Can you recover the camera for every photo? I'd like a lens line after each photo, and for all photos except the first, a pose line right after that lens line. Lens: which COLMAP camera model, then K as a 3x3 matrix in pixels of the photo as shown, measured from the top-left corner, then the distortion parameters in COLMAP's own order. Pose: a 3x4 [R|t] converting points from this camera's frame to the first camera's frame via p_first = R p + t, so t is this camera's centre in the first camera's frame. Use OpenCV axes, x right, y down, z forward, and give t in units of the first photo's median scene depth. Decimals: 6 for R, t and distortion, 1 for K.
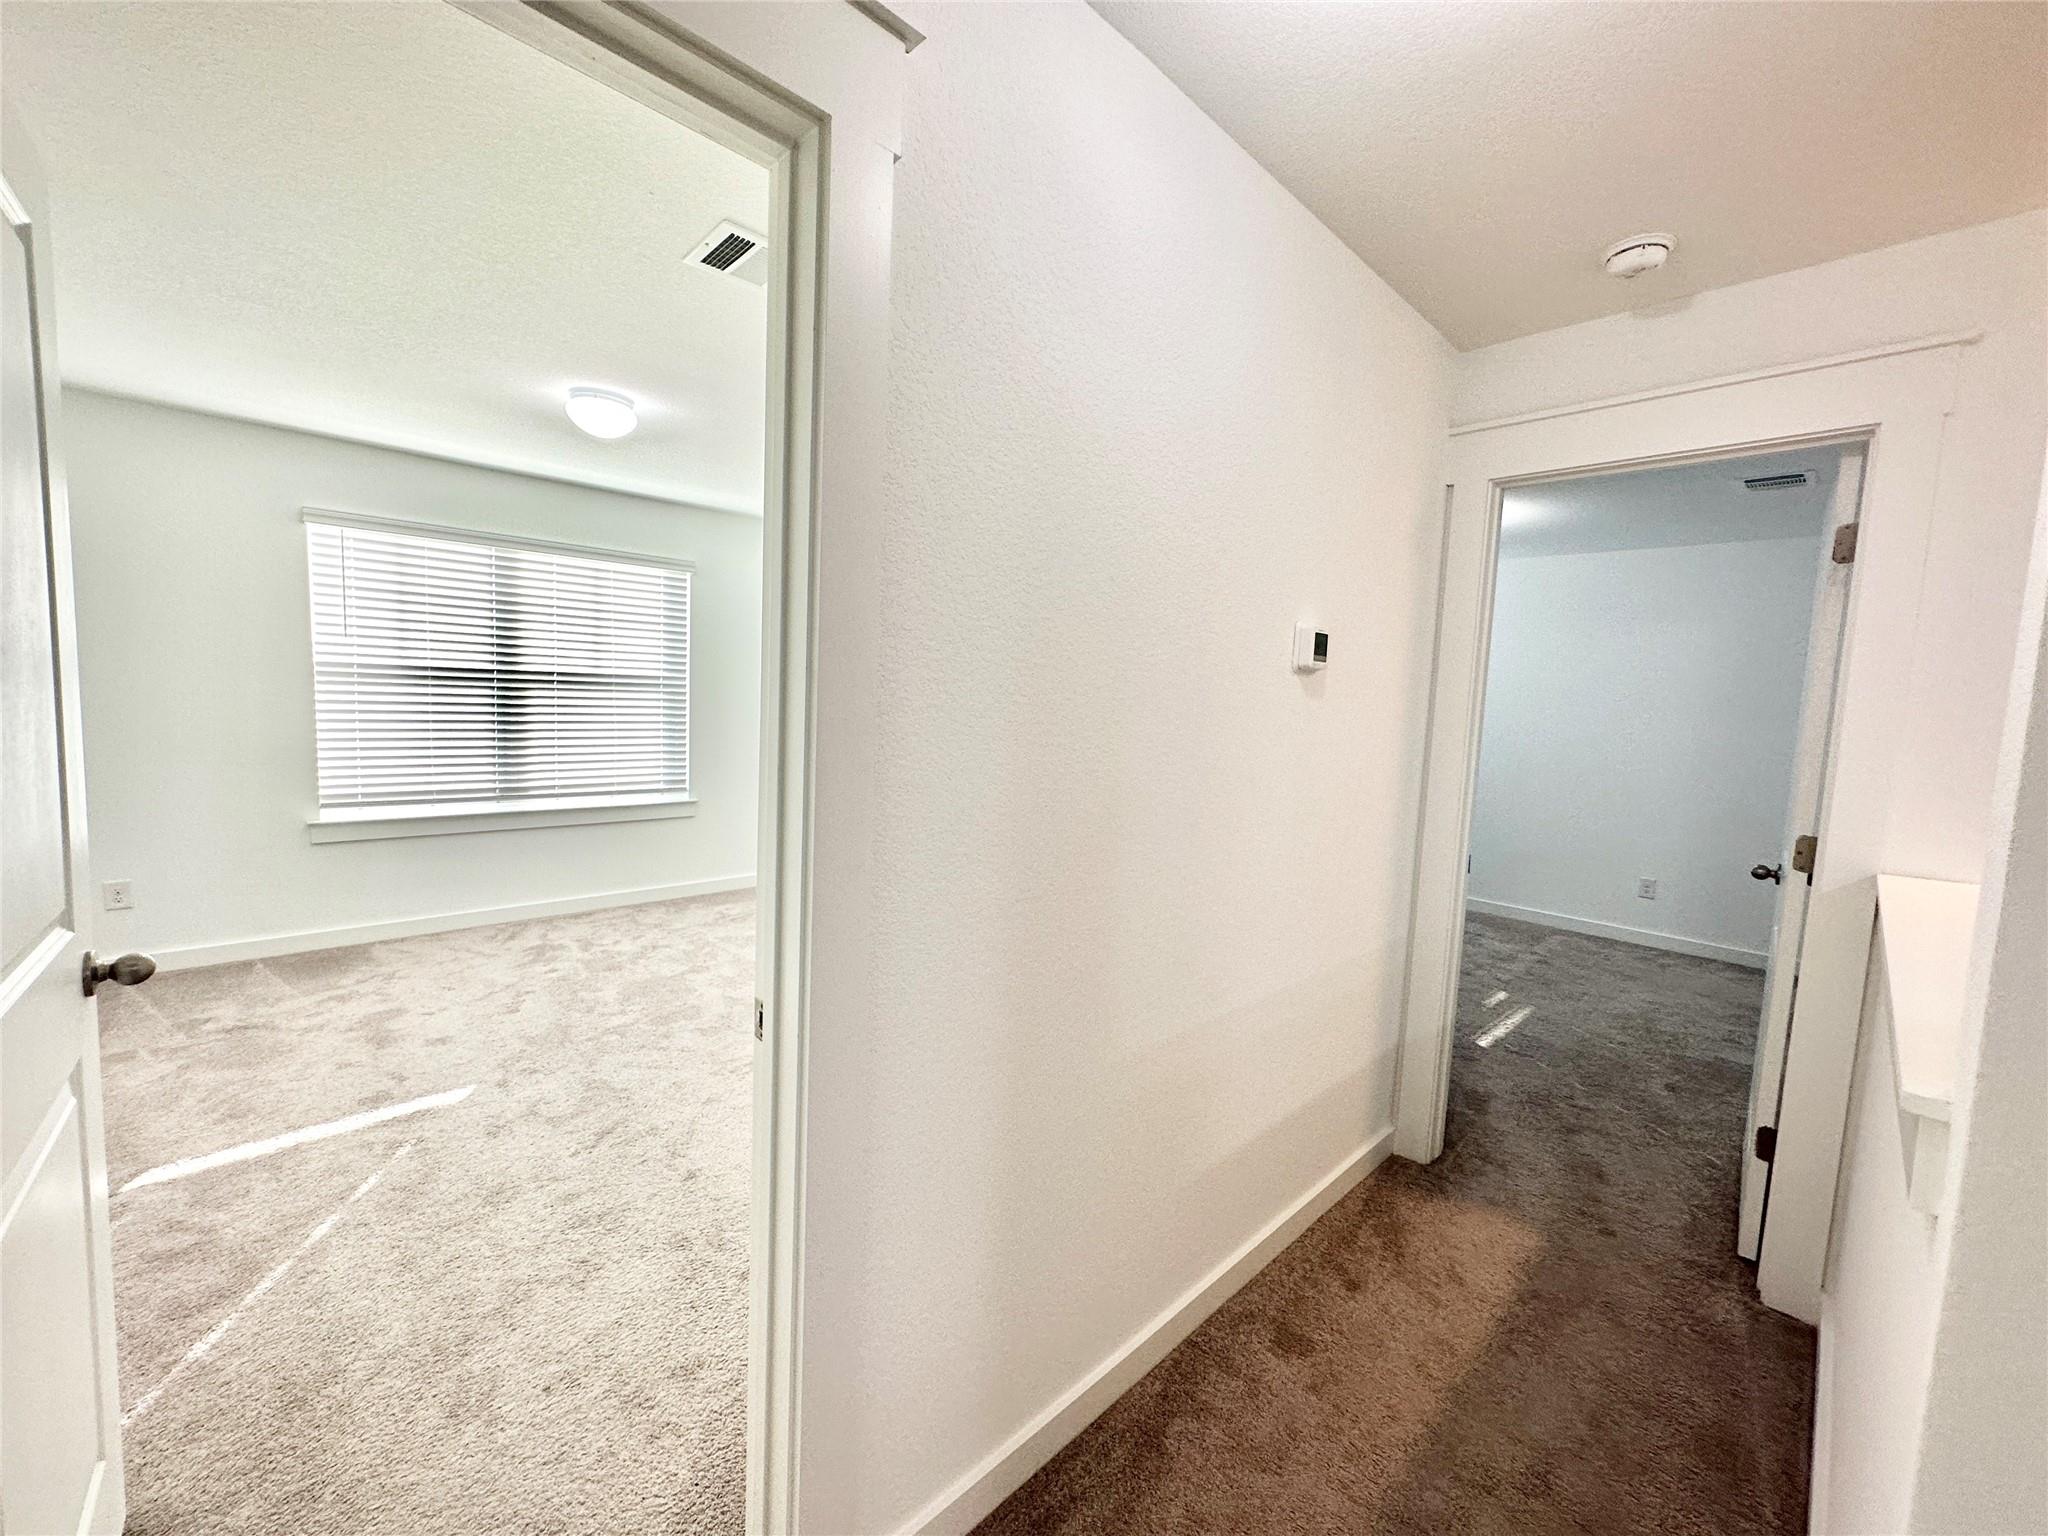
lens RADIAL K [[818.9, 0, 1020.1], [0, 818.9, 767.9], [0, 0, 1]] dist [-0.001737, 0.000842]
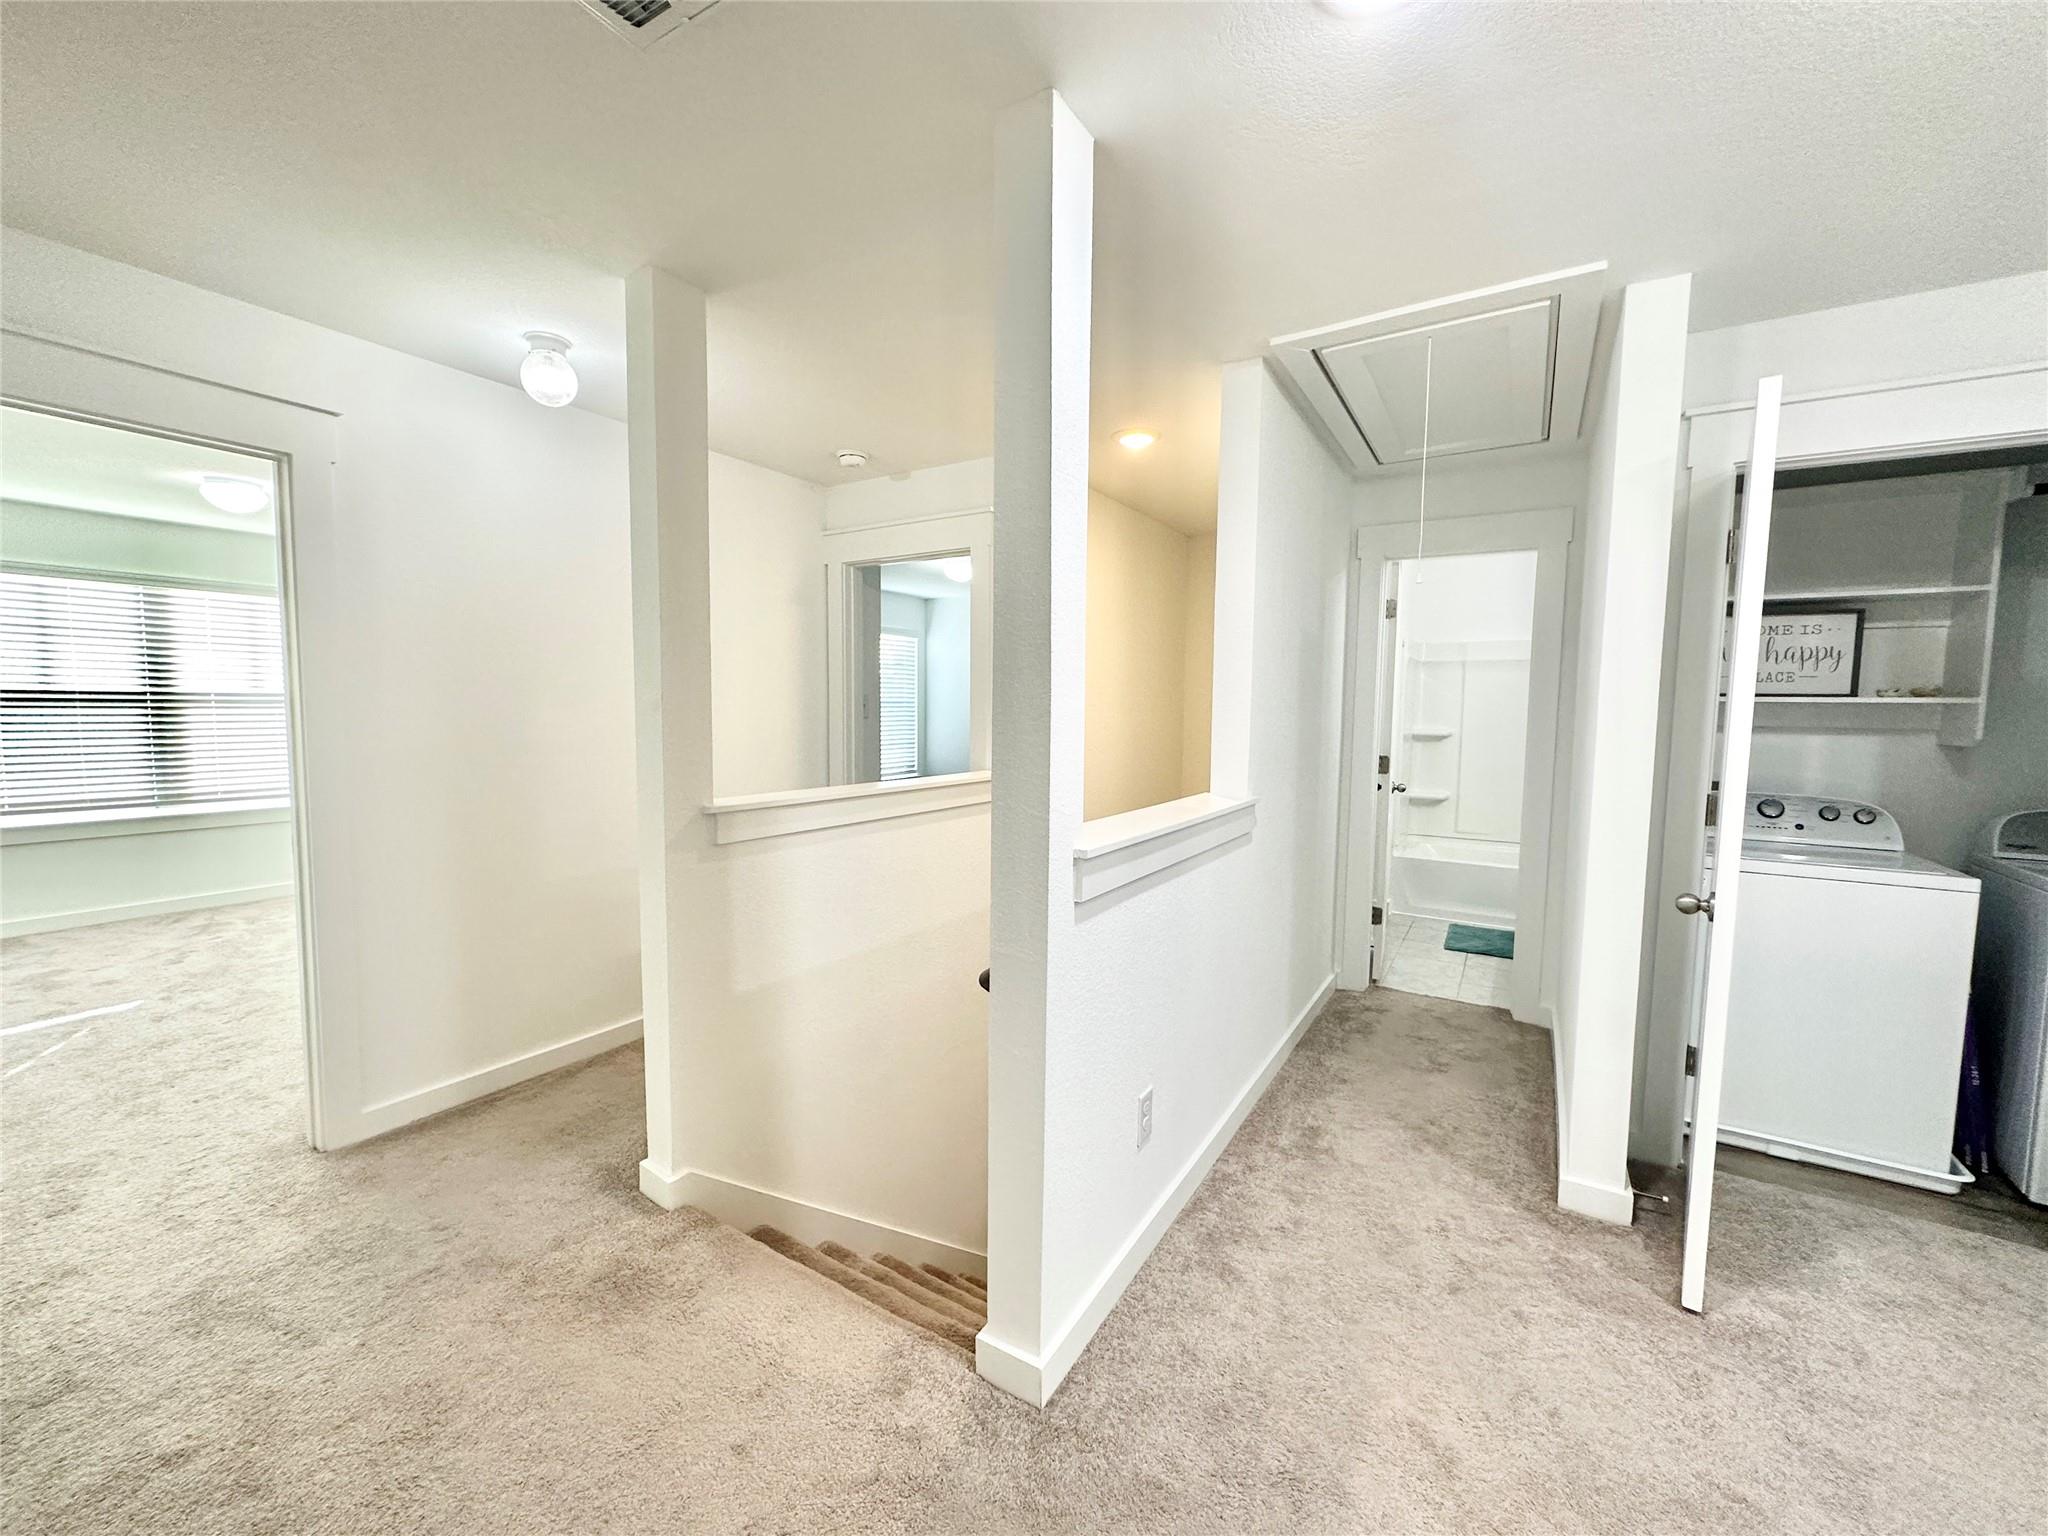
lens RADIAL K [[818.9, 0, 1020.1], [0, 818.9, 767.9], [0, 0, 1]] dist [-0.001737, 0.000842]
pose [[0.970441, -0.051208, 0.235845, 0.308360], [0.053286, 0.998576, -0.002442, 0.062451], [-0.235384, 0.014937, 0.971788, -0.459114]]
